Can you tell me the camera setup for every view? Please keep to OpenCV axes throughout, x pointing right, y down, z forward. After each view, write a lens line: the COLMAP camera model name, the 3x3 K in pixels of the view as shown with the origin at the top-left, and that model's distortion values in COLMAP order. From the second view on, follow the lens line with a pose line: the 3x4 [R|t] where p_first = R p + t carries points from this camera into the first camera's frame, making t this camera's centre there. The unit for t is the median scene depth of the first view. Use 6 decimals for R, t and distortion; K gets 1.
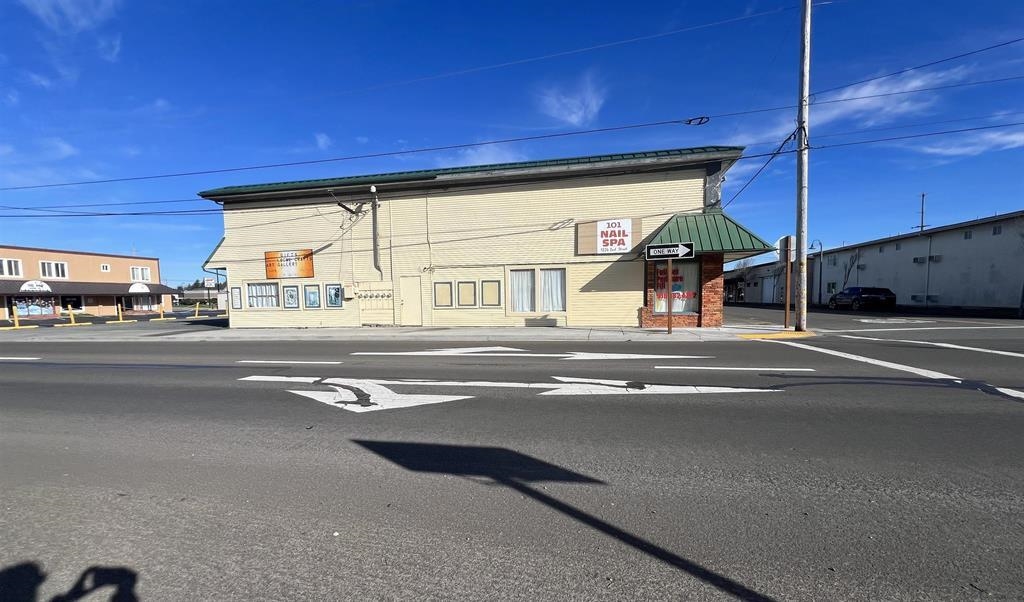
lens RADIAL K [[408.2, 0, 515.6], [0, 408.2, 326.2], [0, 0, 1]] dist [-0.004031, -0.000002]
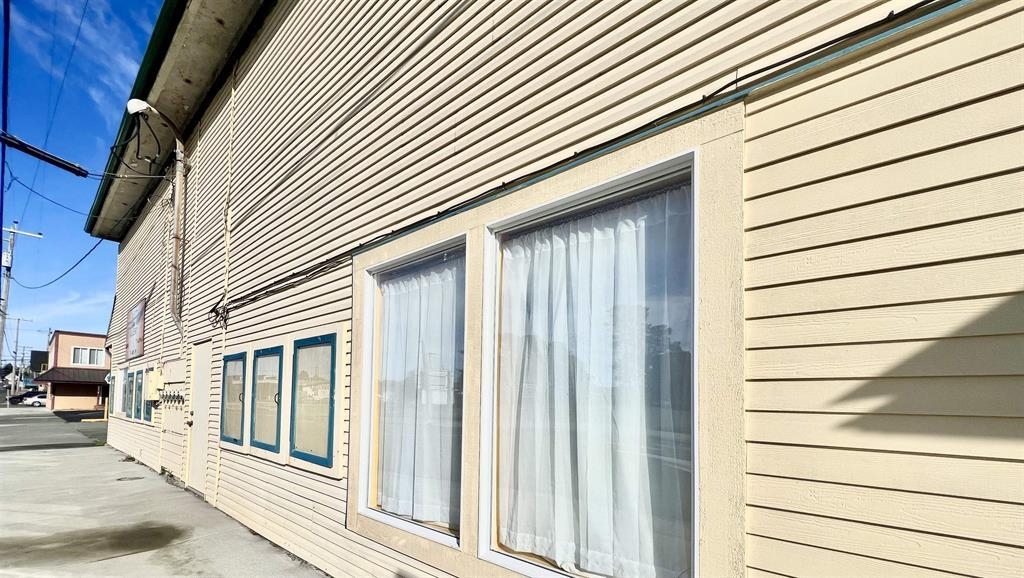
lens RADIAL K [[401.1, 0, 526.2], [0, 401.1, 383.2], [0, 0, 1]] dist [-0.017773, -0.000088]
pose [[0.895041, 0.011946, -0.445824, 0.127896], [-0.063505, 0.992869, -0.100889, -0.076016], [0.441440, 0.118611, 0.889417, 0.875112]]
